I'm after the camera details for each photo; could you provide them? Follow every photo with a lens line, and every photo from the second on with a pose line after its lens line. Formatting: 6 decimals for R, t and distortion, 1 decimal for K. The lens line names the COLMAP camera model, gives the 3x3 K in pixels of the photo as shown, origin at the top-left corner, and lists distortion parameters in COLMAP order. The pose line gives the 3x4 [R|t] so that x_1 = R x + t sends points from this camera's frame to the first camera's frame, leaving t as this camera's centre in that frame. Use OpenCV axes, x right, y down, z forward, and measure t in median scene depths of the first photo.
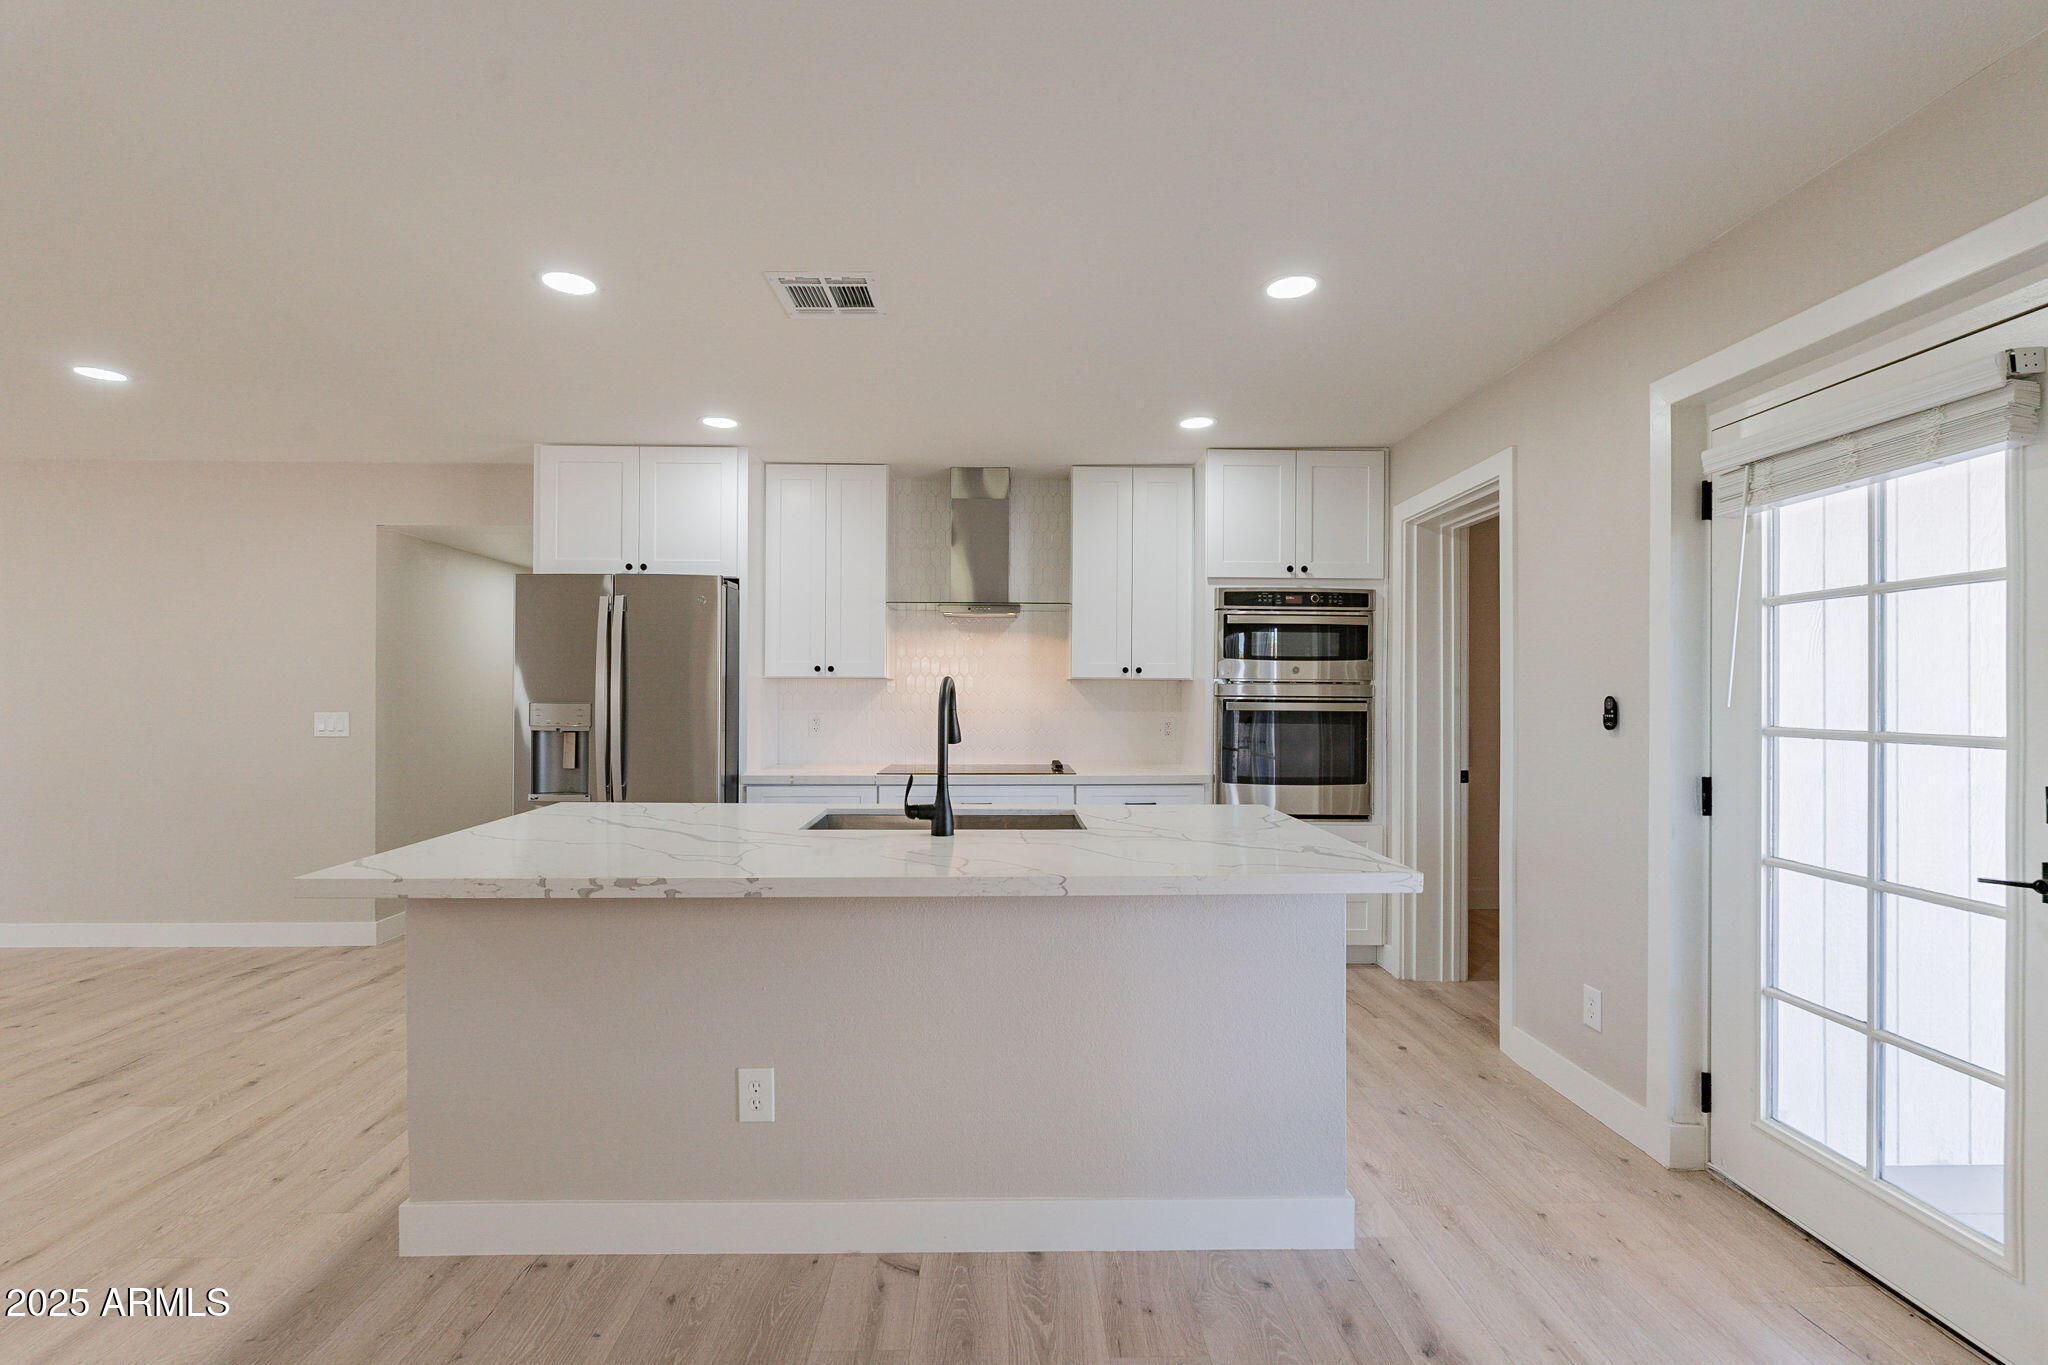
lens RADIAL K [[893.0, 0, 1015.0], [0, 893.0, 689.0], [0, 0, 1]] dist [-0.001463, -0.000116]
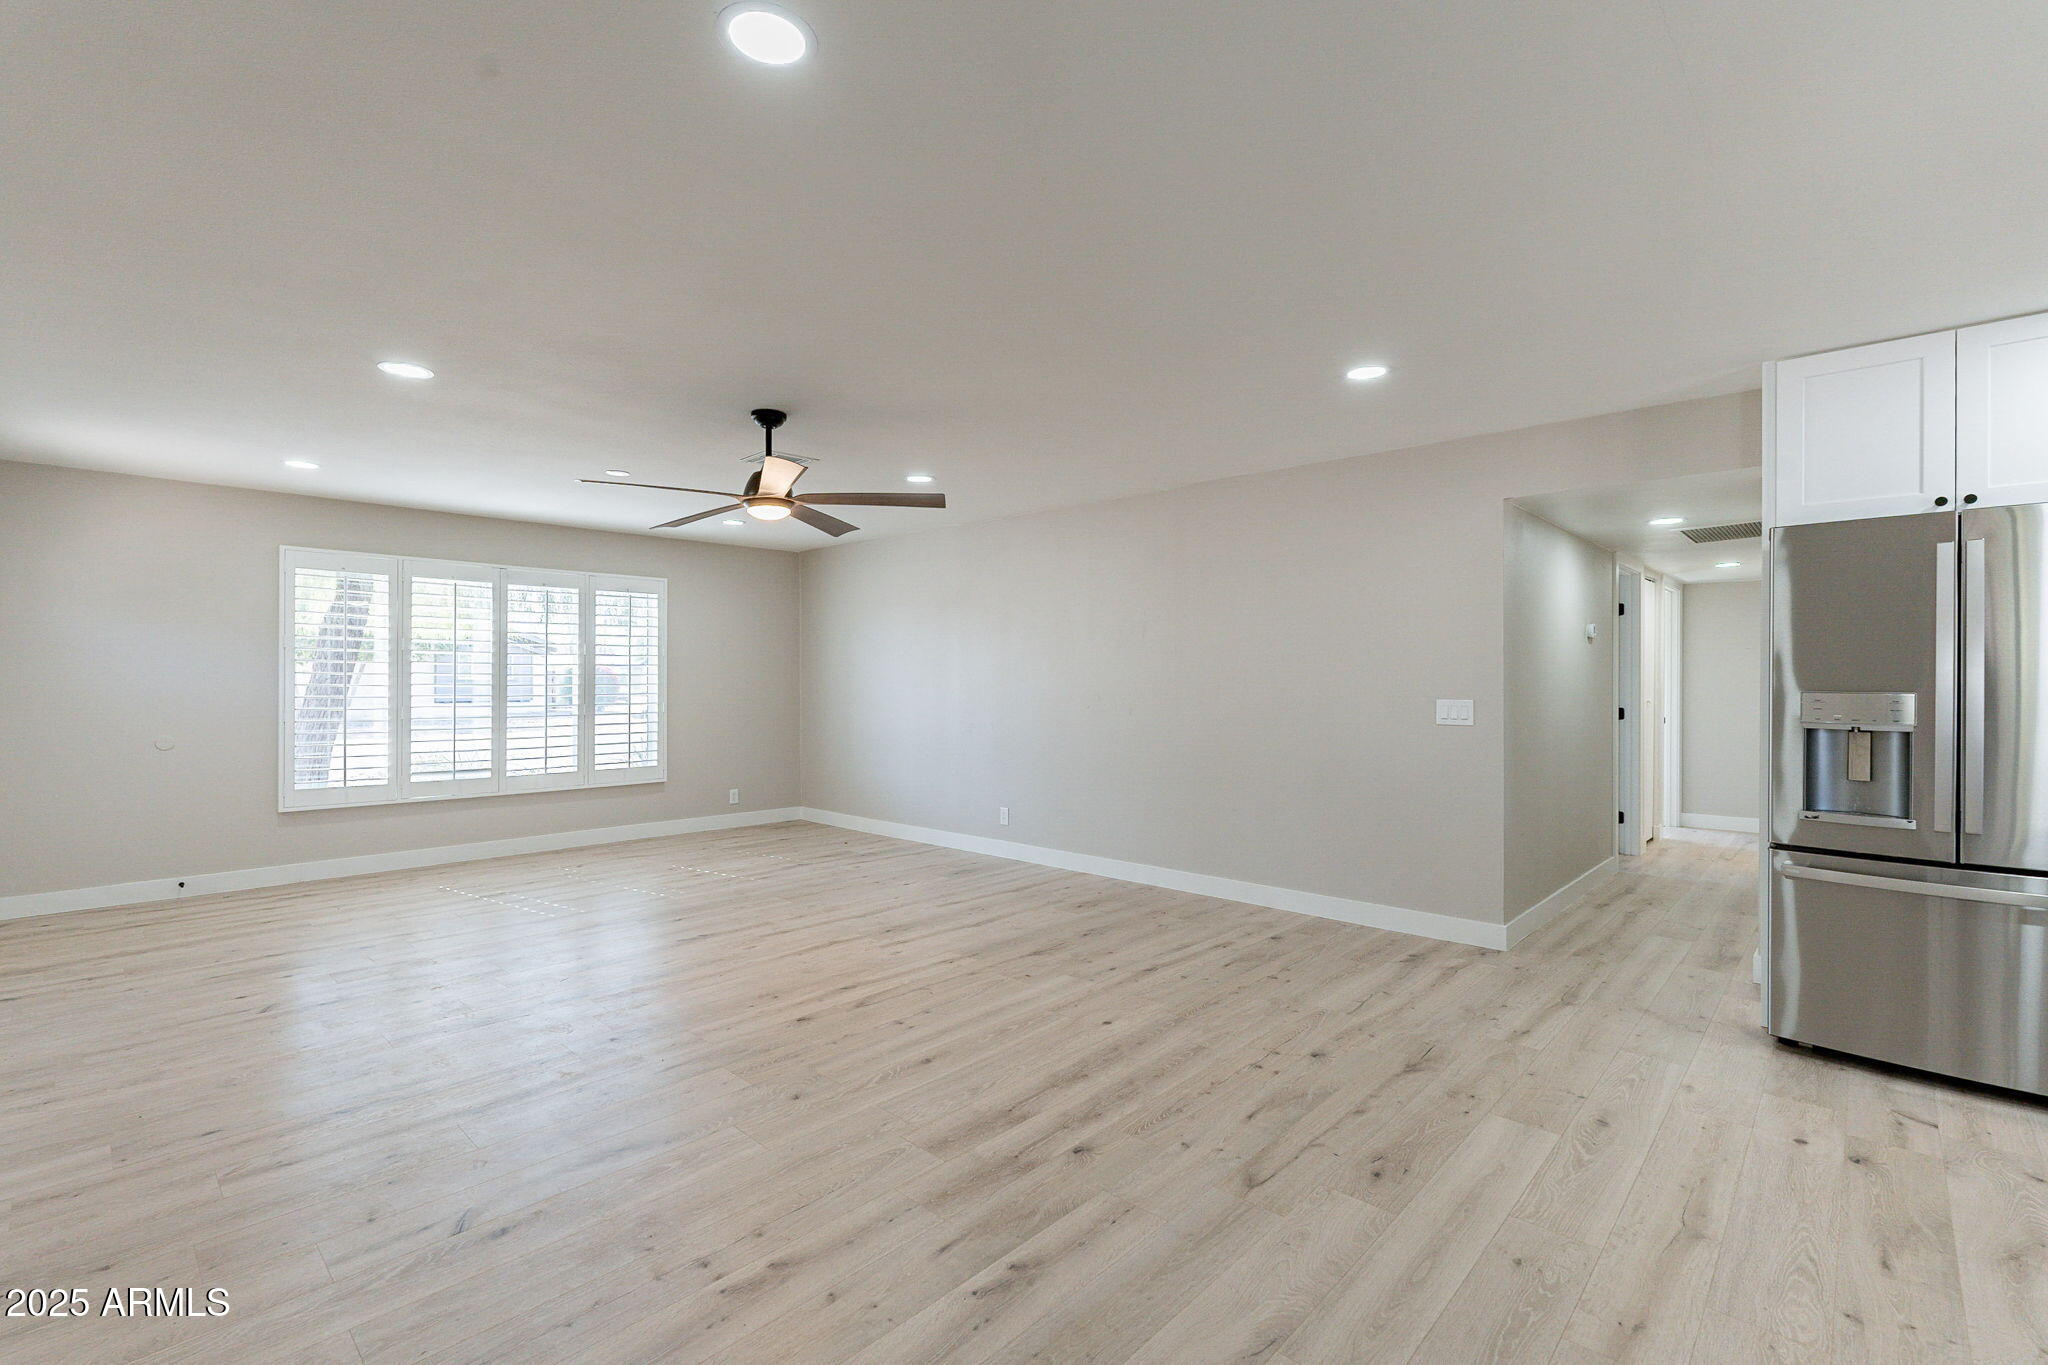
lens RADIAL K [[903.9, 0, 1024.0], [0, 903.9, 682.5], [0, 0, 1]] dist [-0.003030, -0.000112]
pose [[0.711801, 0.000381, -0.702381, -0.473827], [0.004773, 0.999974, 0.005380, -0.000511], [0.702365, -0.007182, 0.711781, -0.024197]]
